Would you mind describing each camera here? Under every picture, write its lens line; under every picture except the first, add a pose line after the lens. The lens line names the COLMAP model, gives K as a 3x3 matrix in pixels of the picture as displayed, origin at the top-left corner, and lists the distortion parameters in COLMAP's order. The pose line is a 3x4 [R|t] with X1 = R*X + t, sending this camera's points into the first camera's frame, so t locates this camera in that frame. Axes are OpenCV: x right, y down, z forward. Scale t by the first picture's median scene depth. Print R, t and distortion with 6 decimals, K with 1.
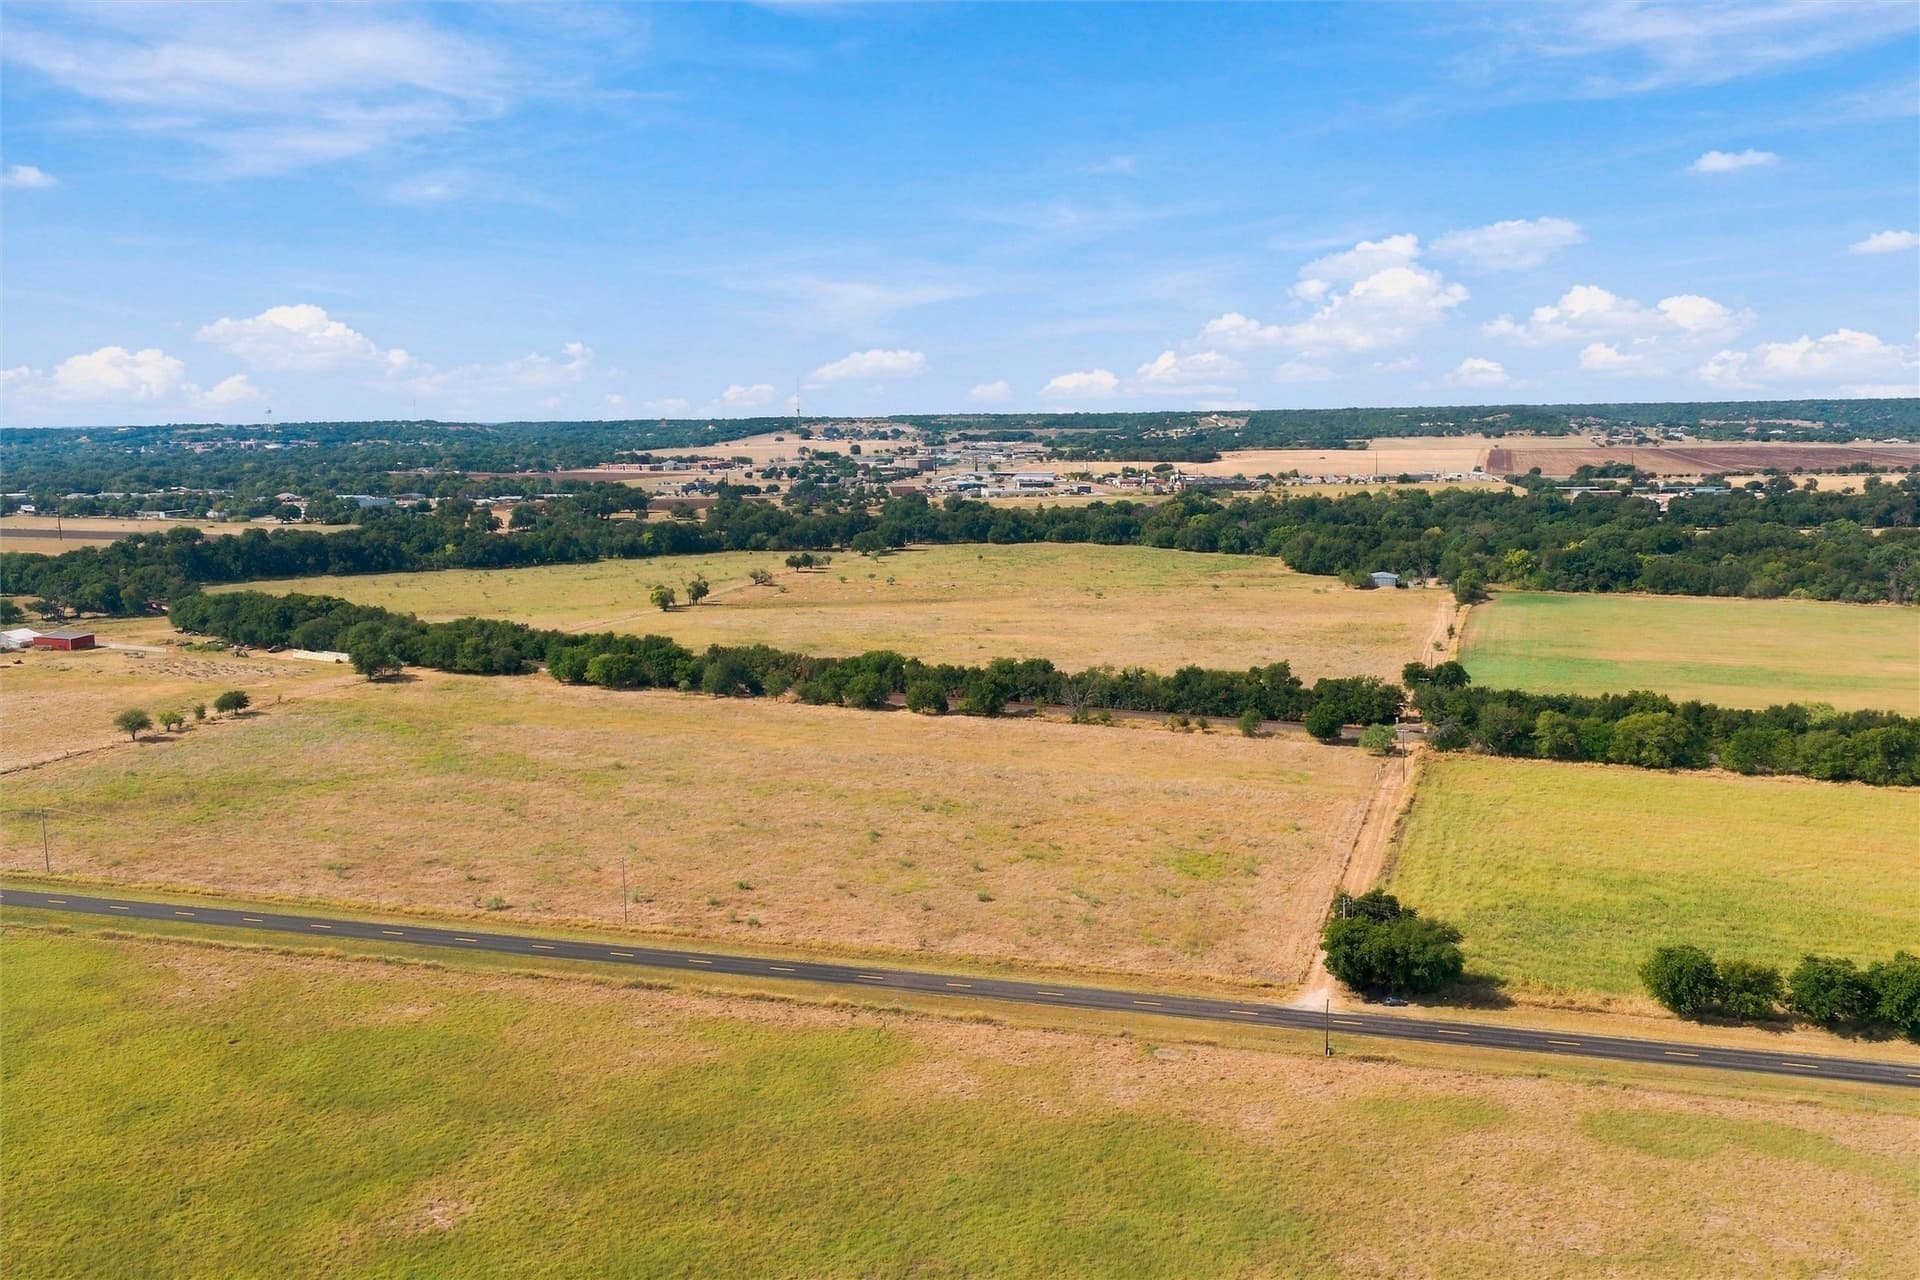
lens RADIAL K [[1593.1, 0, 960.0], [0, 1593.1, 640.0], [0, 0, 1]] dist [0.036927, -0.063107]
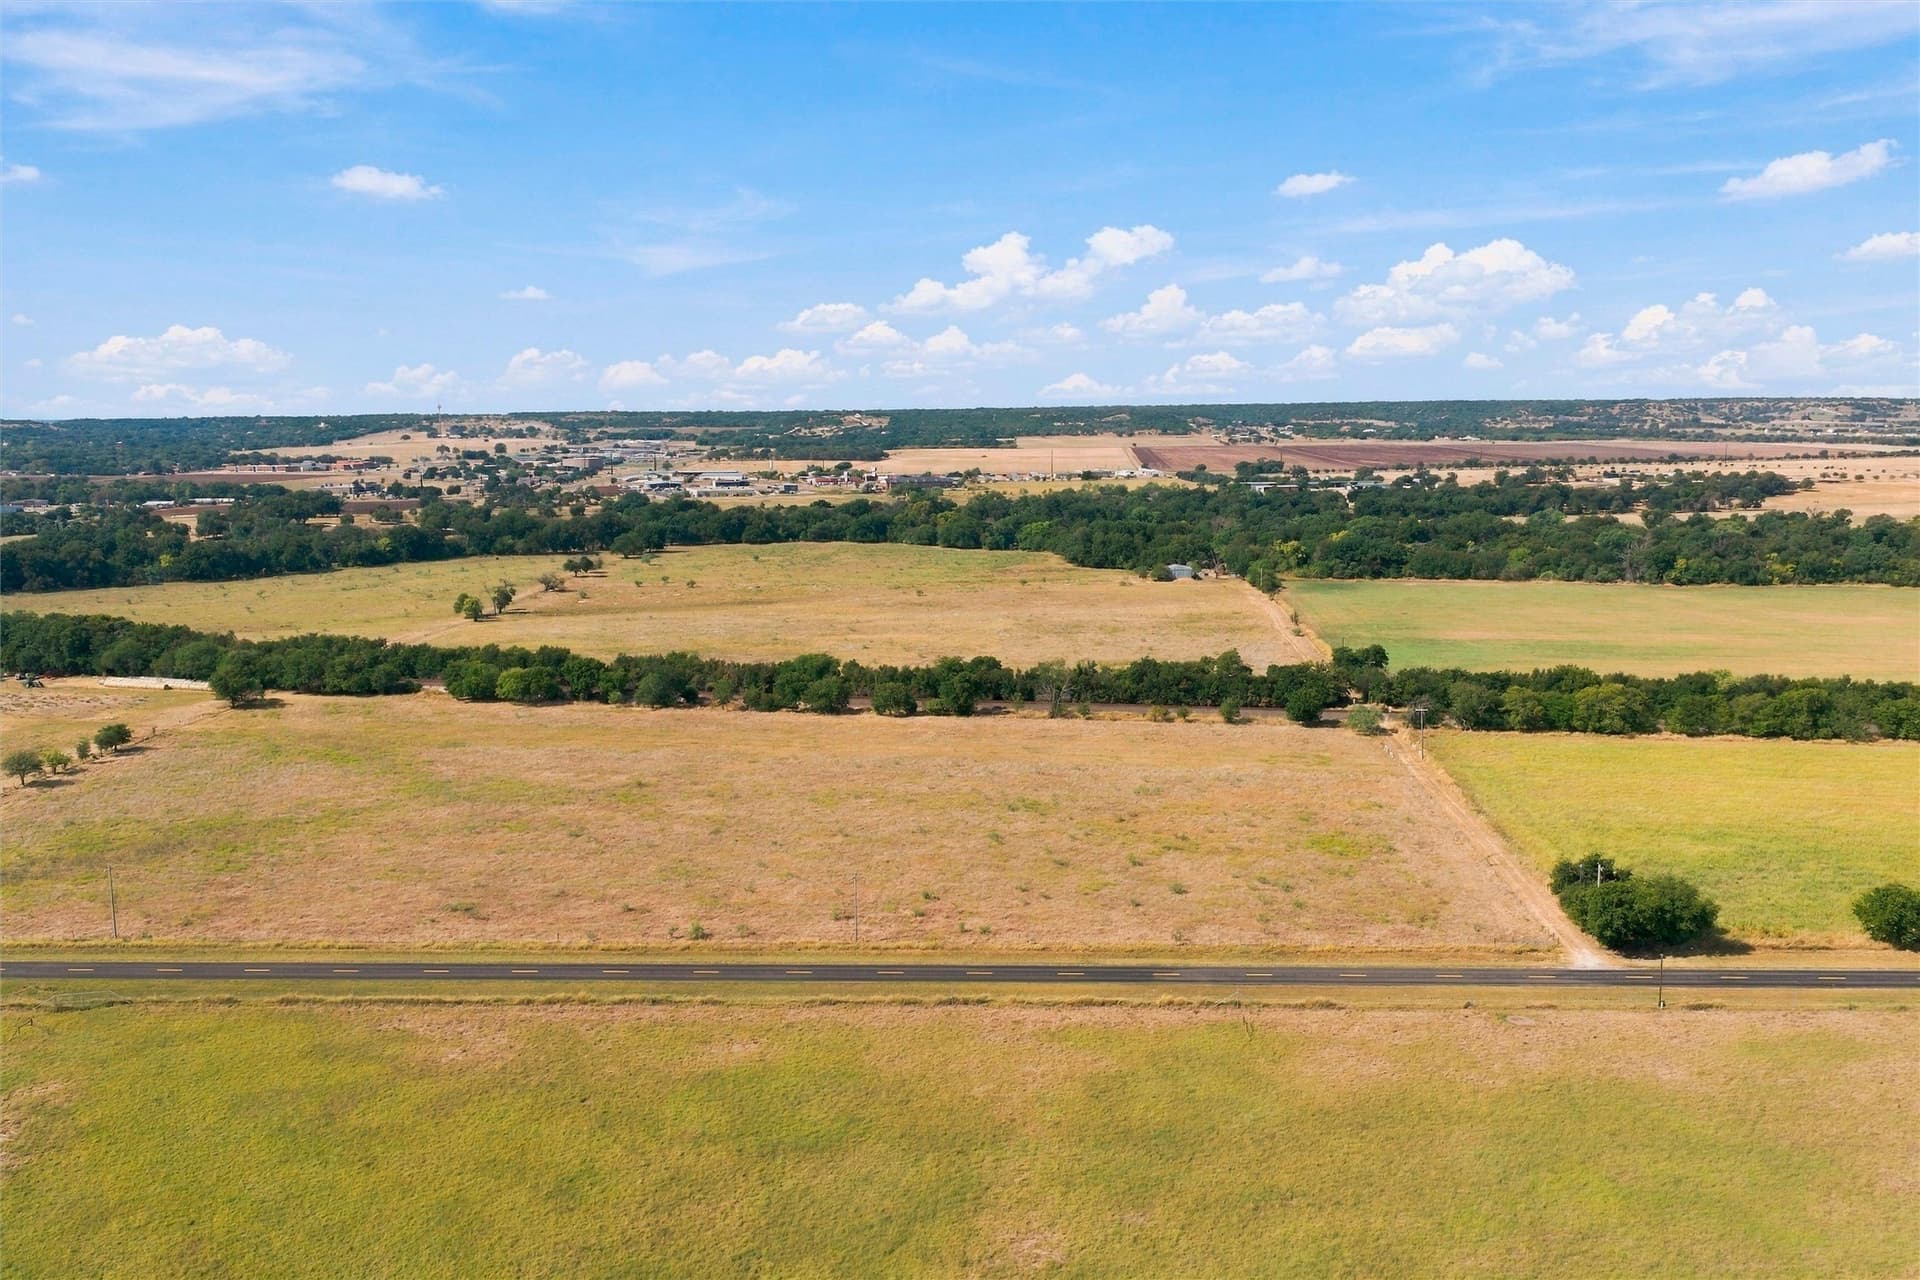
lens RADIAL K [[1593.1, 0, 960.0], [0, 1593.1, 640.0], [0, 0, 1]] dist [0.036927, -0.063107]
pose [[0.968950, -0.032398, 0.245126, -0.213412], [0.032149, 0.999470, 0.005017, -0.004069], [-0.245159, 0.003019, 0.969478, 0.029132]]
